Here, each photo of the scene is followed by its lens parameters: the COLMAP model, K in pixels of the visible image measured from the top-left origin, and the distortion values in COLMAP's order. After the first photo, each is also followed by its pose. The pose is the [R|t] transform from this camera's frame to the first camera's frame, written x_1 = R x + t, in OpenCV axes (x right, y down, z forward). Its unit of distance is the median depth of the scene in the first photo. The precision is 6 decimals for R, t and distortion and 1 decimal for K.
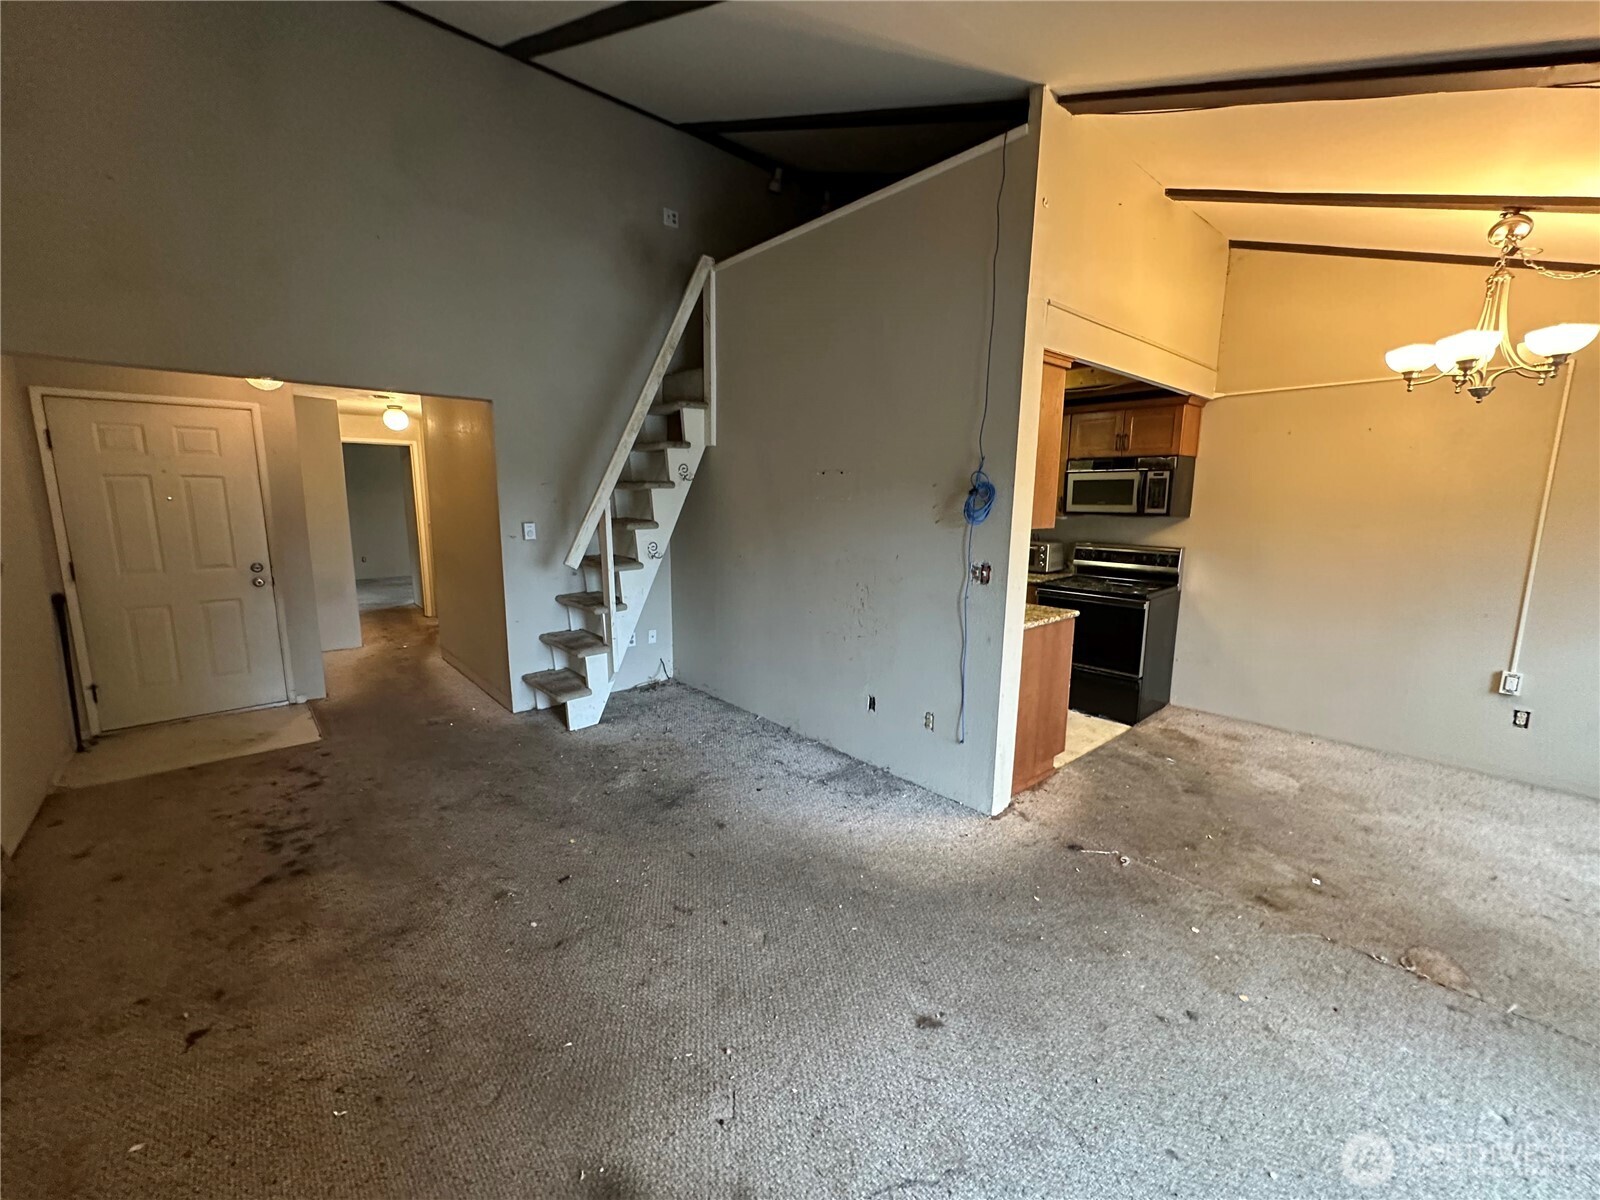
lens RADIAL K [[638.5, 0, 799.1], [0, 638.5, 600.5], [0, 0, 1]] dist [-0.003788, 0.001207]
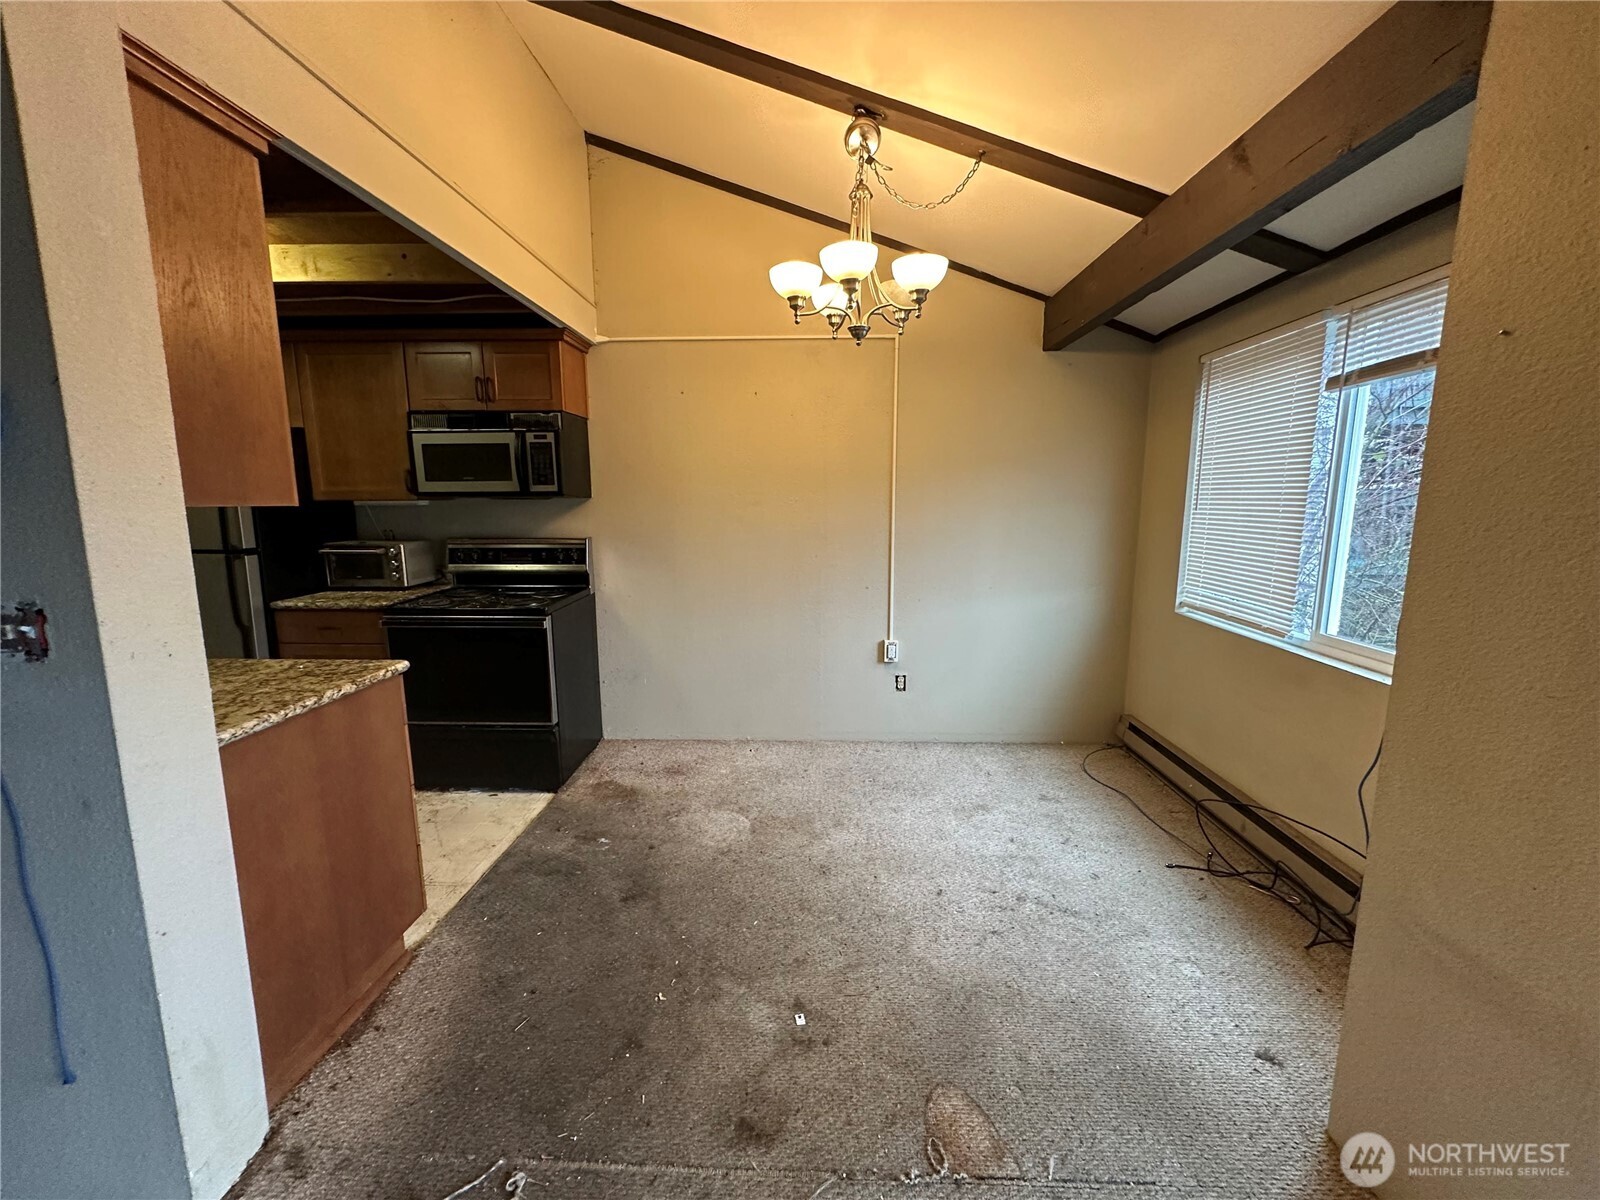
lens RADIAL K [[638.5, 0, 800.1], [0, 638.5, 600.6], [0, 0, 1]] dist [-0.003788, 0.001207]
pose [[0.687821, -0.121978, 0.715559, 0.273667], [0.123264, 0.991090, 0.050460, -0.019694], [-0.715338, 0.053495, 0.696728, 0.361514]]
